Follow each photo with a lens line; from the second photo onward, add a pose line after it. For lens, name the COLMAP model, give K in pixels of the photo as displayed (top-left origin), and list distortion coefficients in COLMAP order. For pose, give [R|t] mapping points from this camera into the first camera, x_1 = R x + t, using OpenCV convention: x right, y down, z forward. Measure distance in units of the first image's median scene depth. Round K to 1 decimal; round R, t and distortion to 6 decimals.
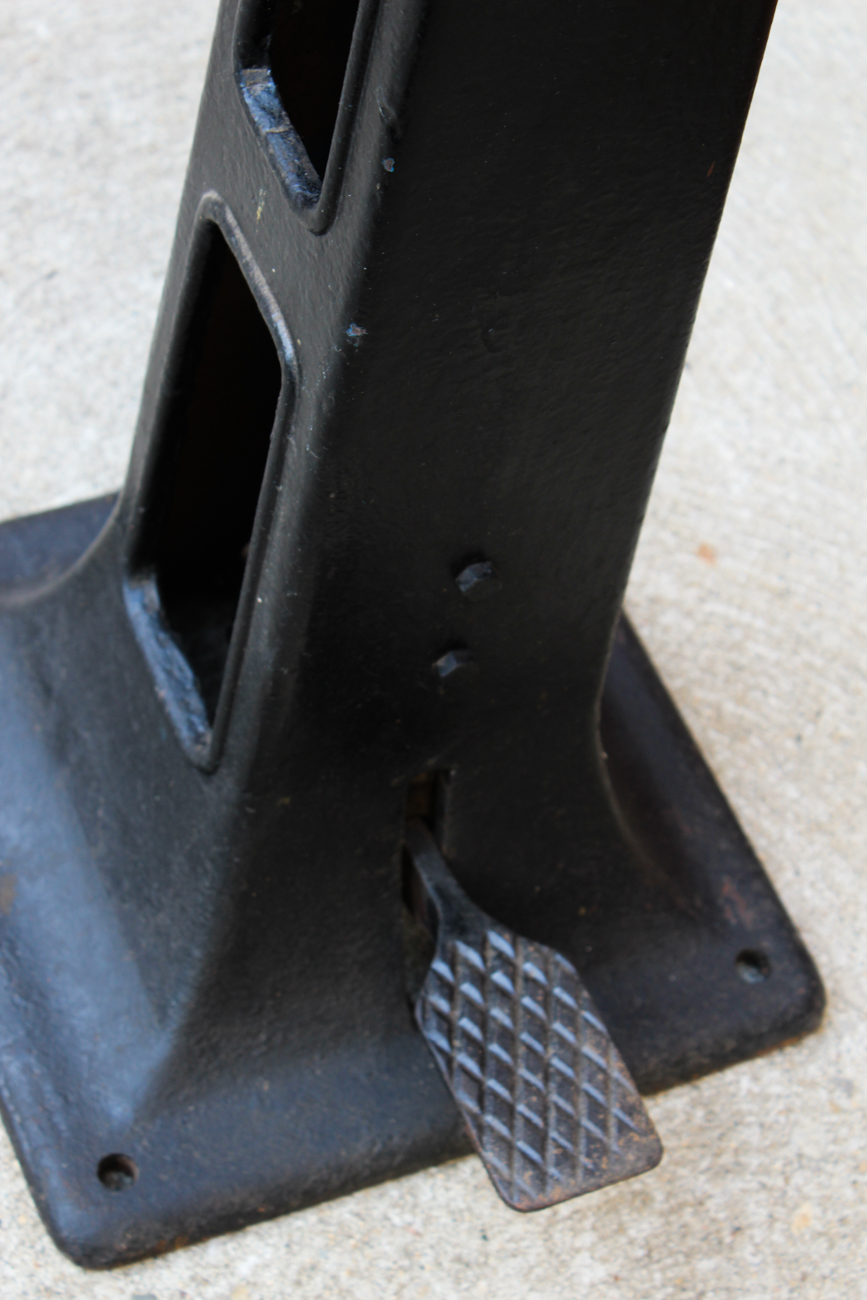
lens RADIAL K [[2914.3, 0, 433.5], [0, 2914.3, 617.8], [0, 0, 1]] dist [0.018692, 0.117612]
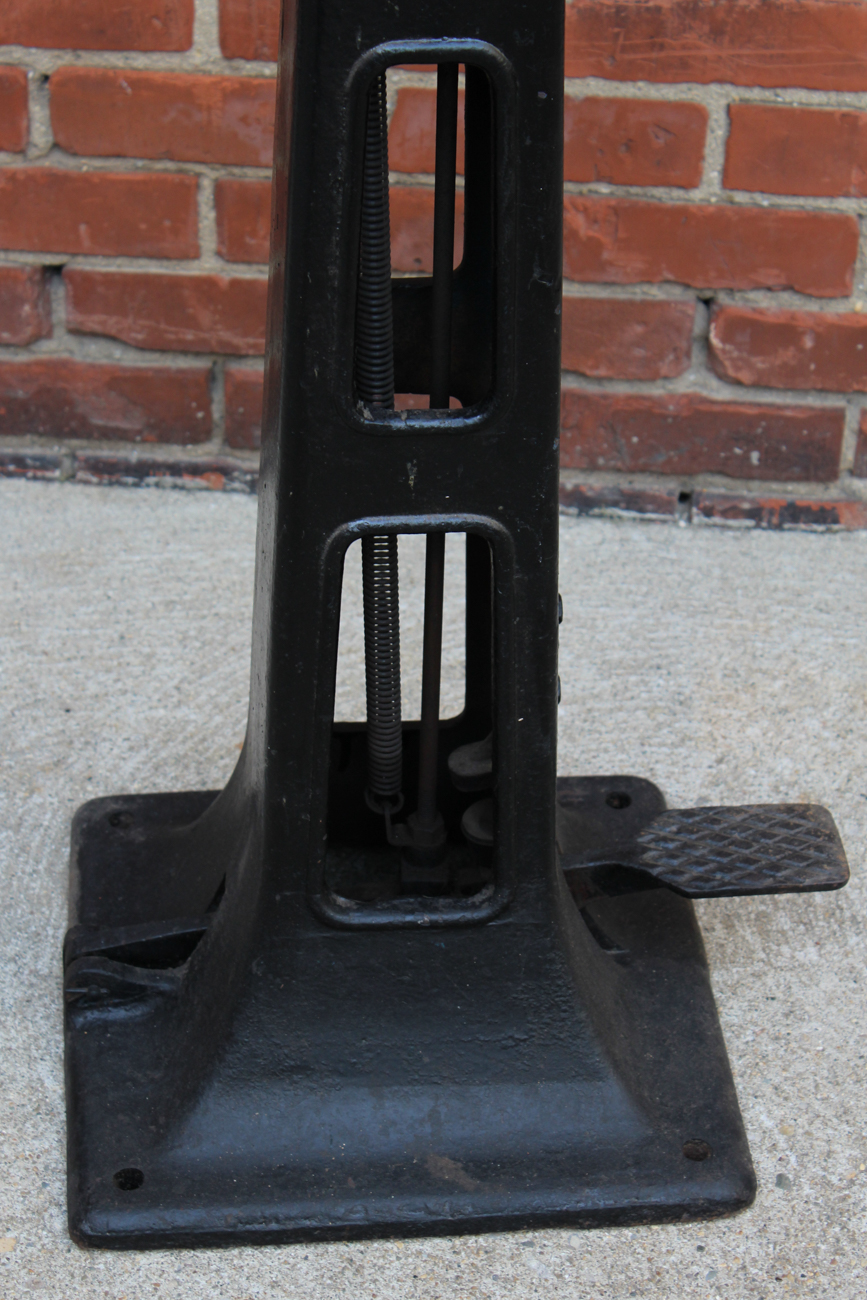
lens RADIAL K [[2914.3, 0, 433.5], [0, 2914.3, 617.8], [0, 0, 1]] dist [0.018692, 0.117612]
pose [[0.328233, -0.681698, 0.653874, -0.819598], [0.791054, 0.576685, 0.204129, -0.302949], [-0.516234, 0.450247, 0.728547, -0.008283]]
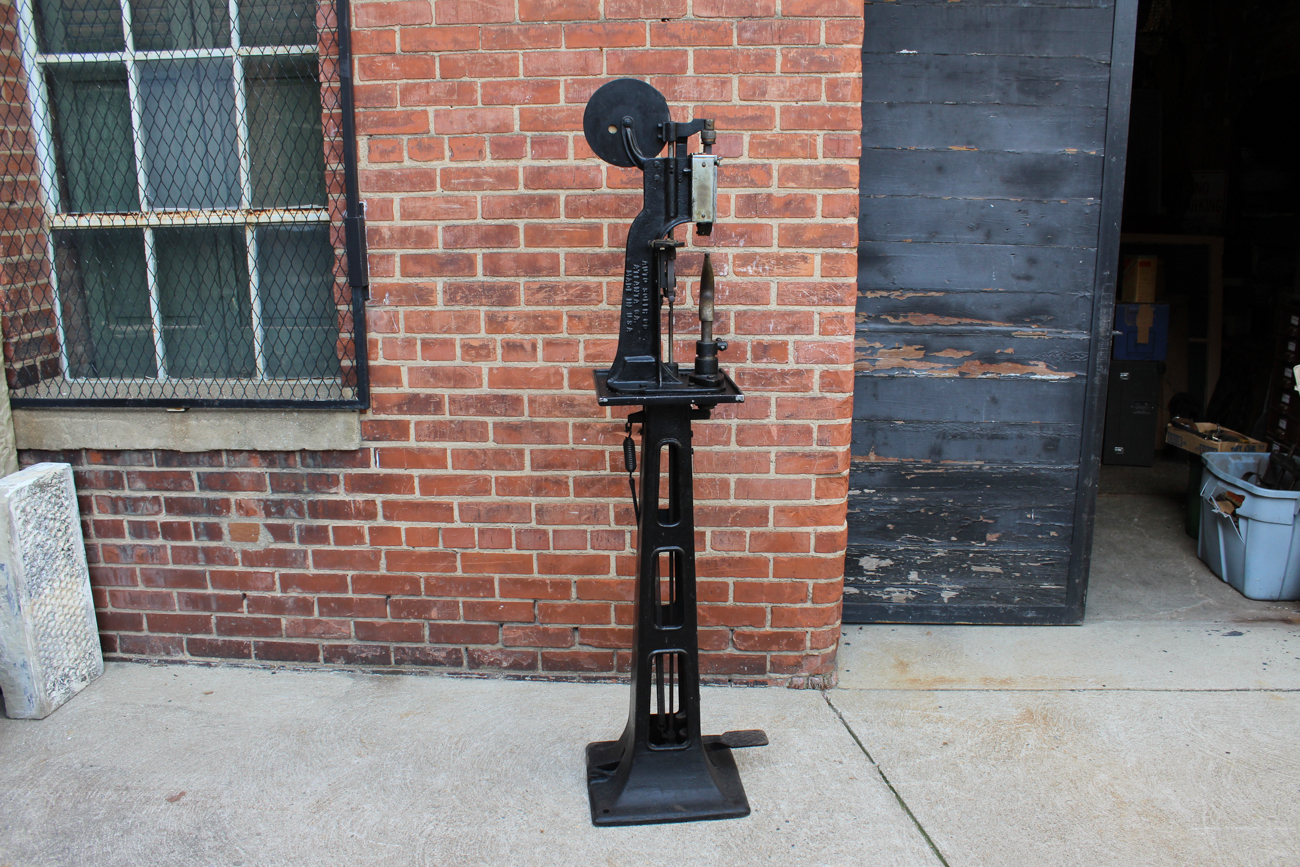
lens RADIAL K [[1104.6, 0, 650.0], [0, 1104.6, 433.5], [0, 0, 1]] dist [-0.164332, 0.002385]
pose [[0.311472, -0.379036, 0.871388, -1.623233], [0.809640, 0.585910, -0.034542, -0.289798], [-0.497462, 0.716269, 0.489377, -0.428078]]
